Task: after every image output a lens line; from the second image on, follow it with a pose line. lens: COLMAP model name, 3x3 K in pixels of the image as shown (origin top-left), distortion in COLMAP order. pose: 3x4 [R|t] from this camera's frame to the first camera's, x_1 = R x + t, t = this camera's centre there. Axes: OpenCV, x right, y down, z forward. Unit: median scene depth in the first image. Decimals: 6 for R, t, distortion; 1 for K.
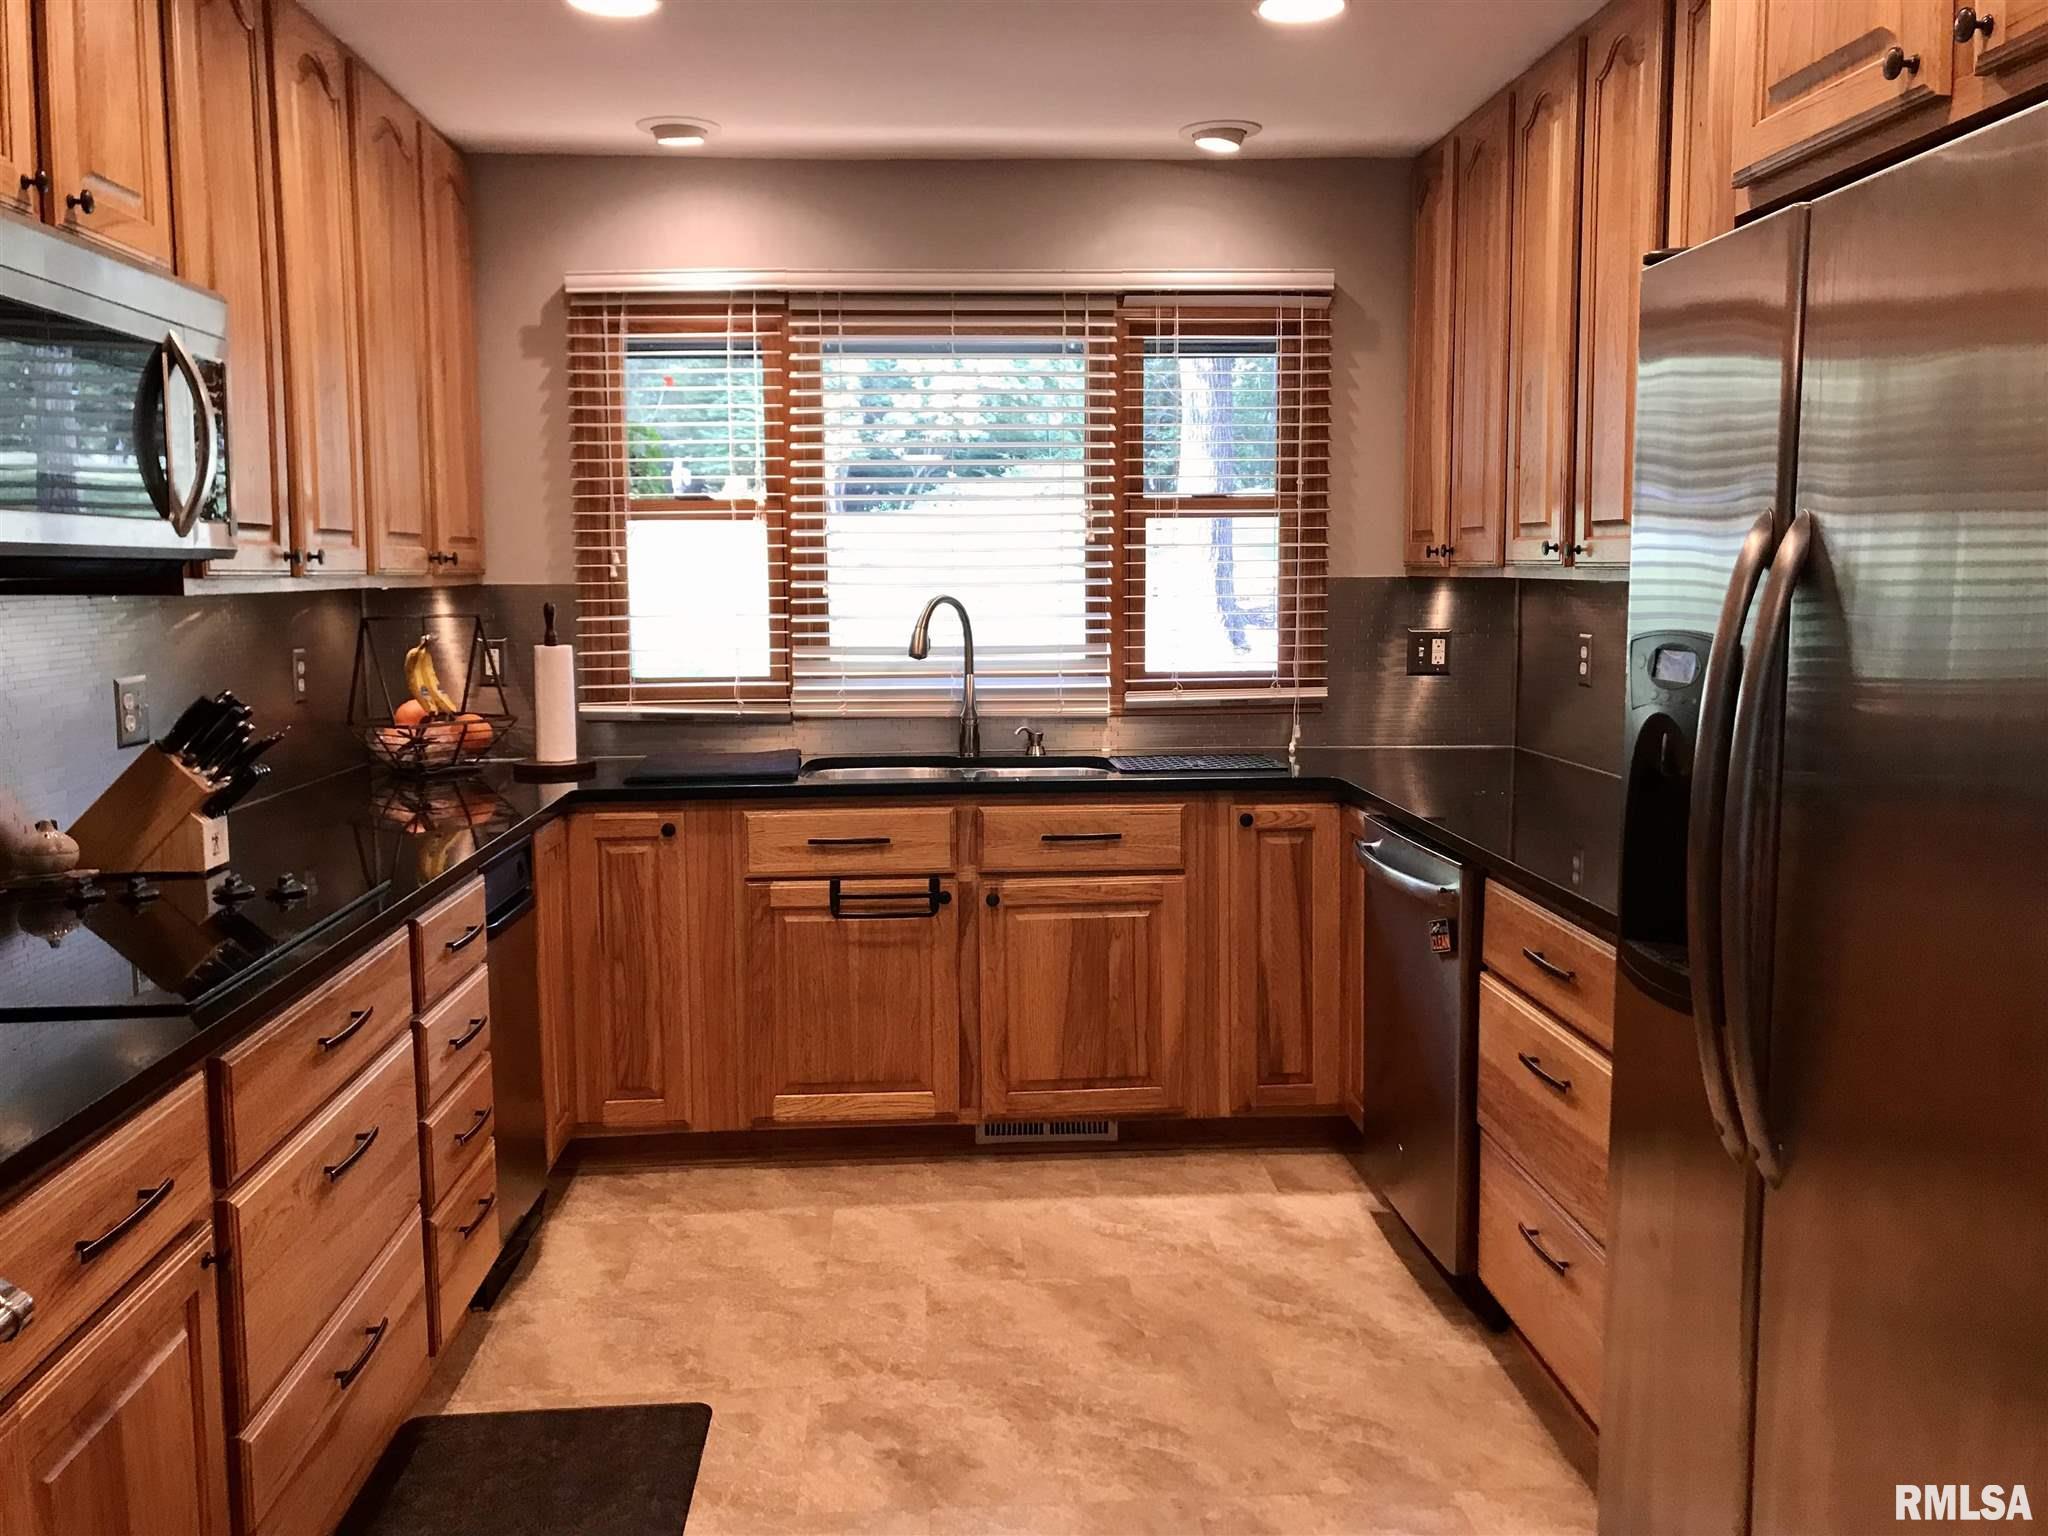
lens RADIAL K [[1679.9, 0, 1027.1], [0, 1679.9, 746.4], [0, 0, 1]] dist [0.045644, -0.065993]
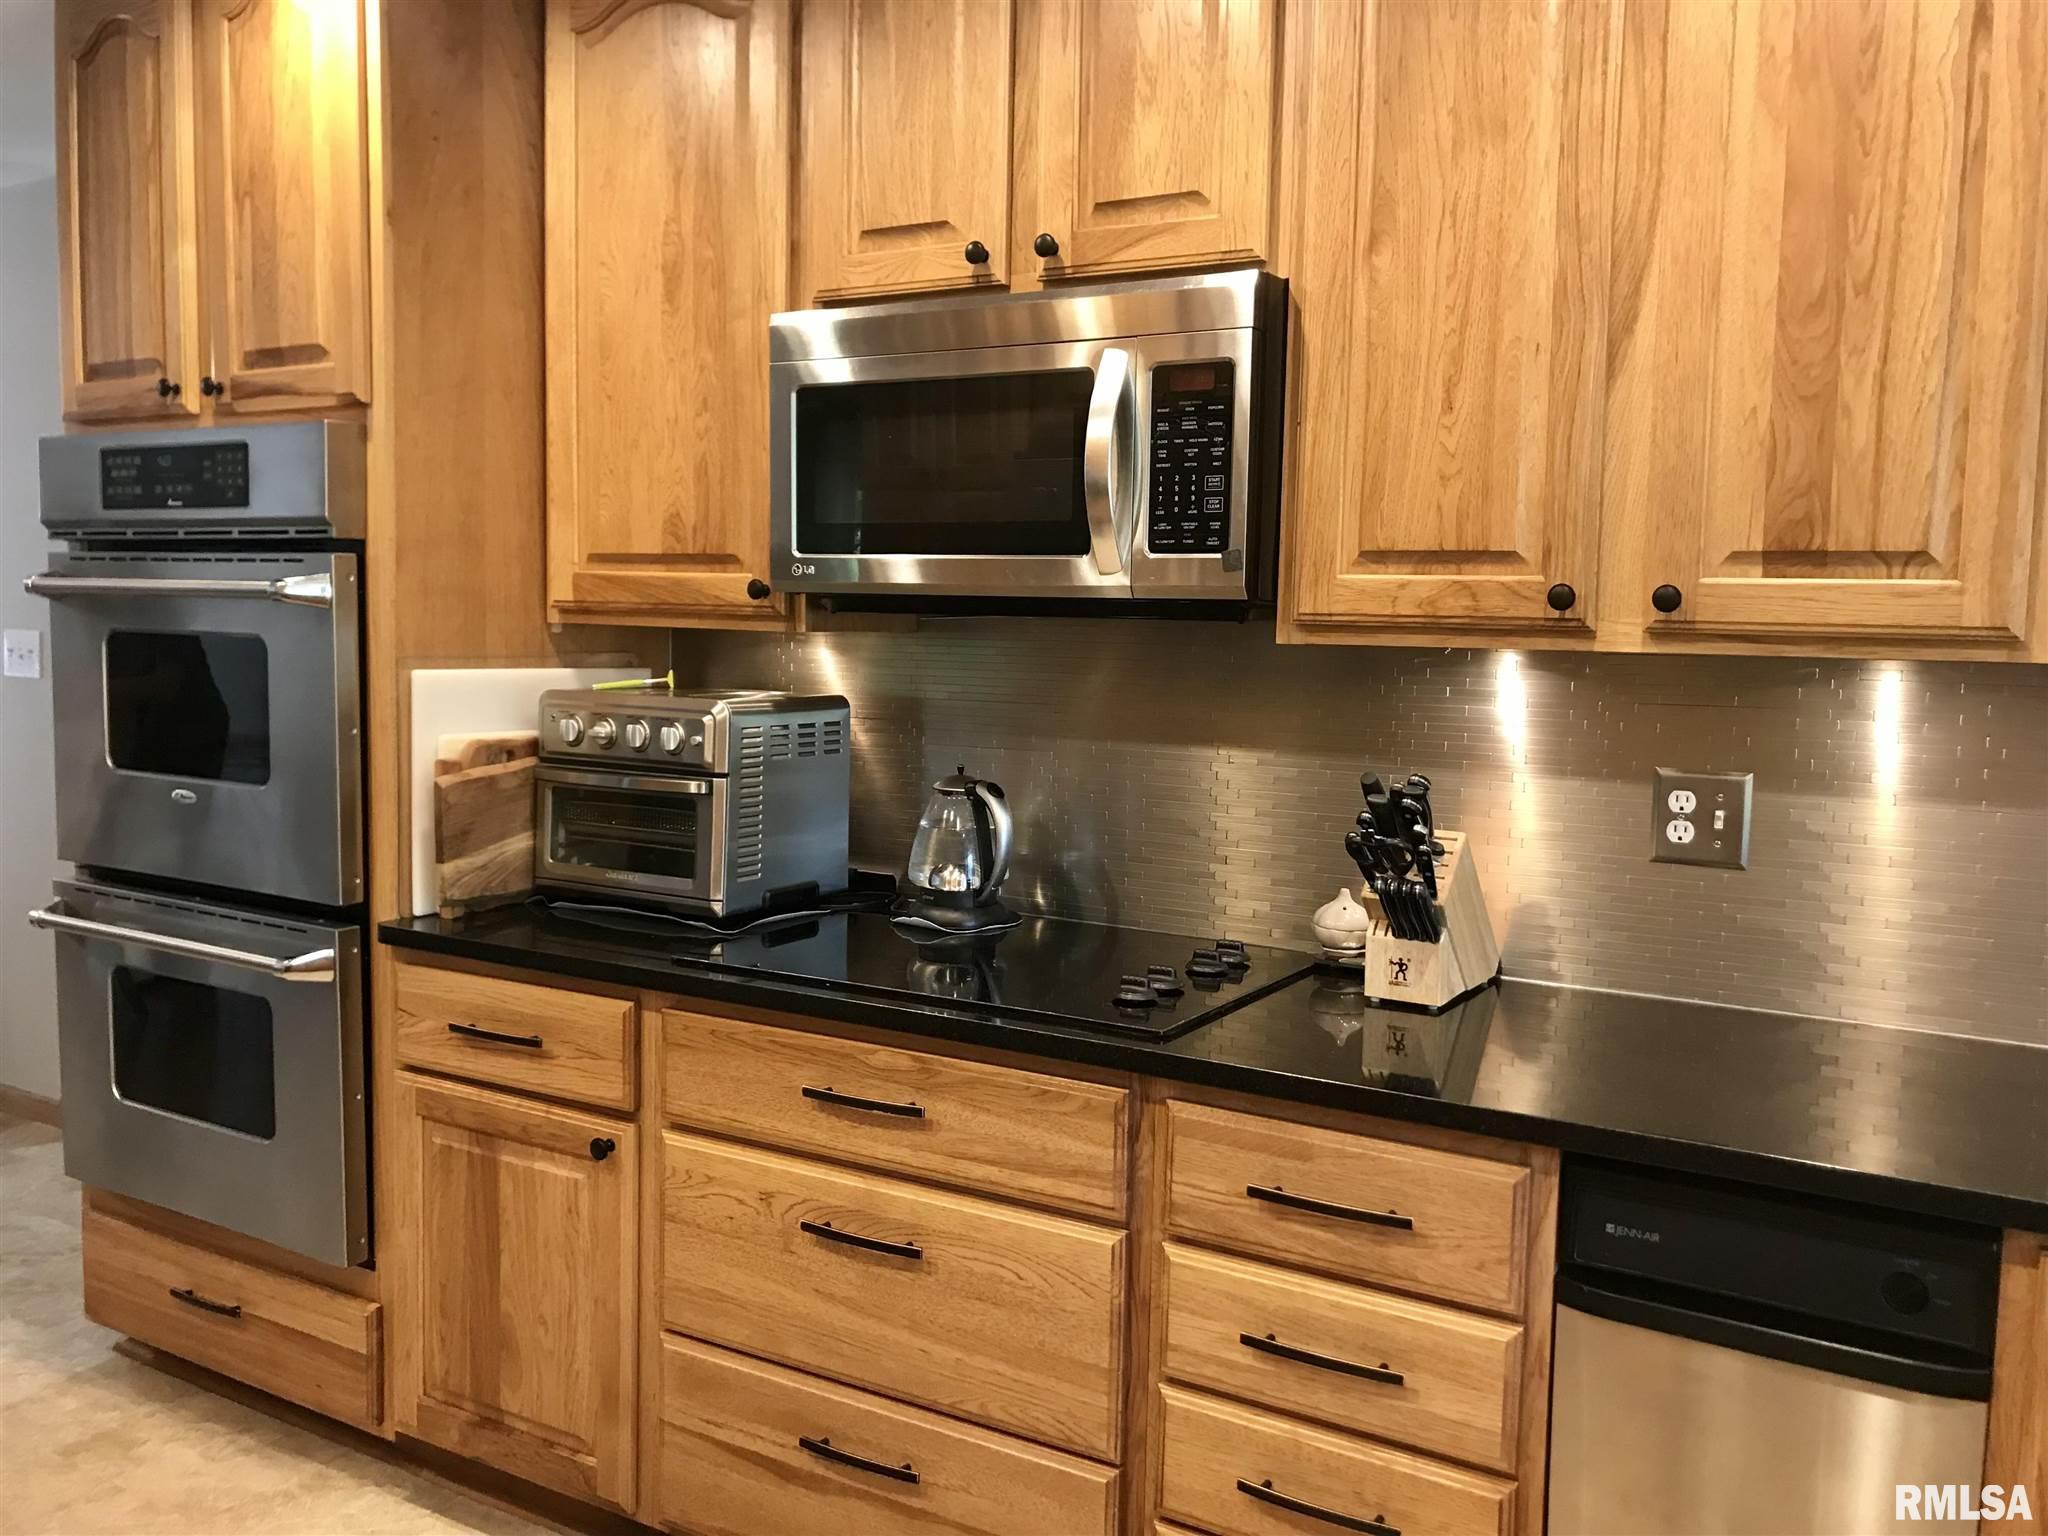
lens RADIAL K [[1687.9, 0, 1022.3], [0, 1687.9, 746.2], [0, 0, 1]] dist [0.043982, -0.056506]
pose [[-0.571175, 0.058787, -0.818721, 0.172003], [-0.103833, 0.984245, 0.143111, -0.097296], [0.814235, 0.166751, -0.556072, 0.912704]]
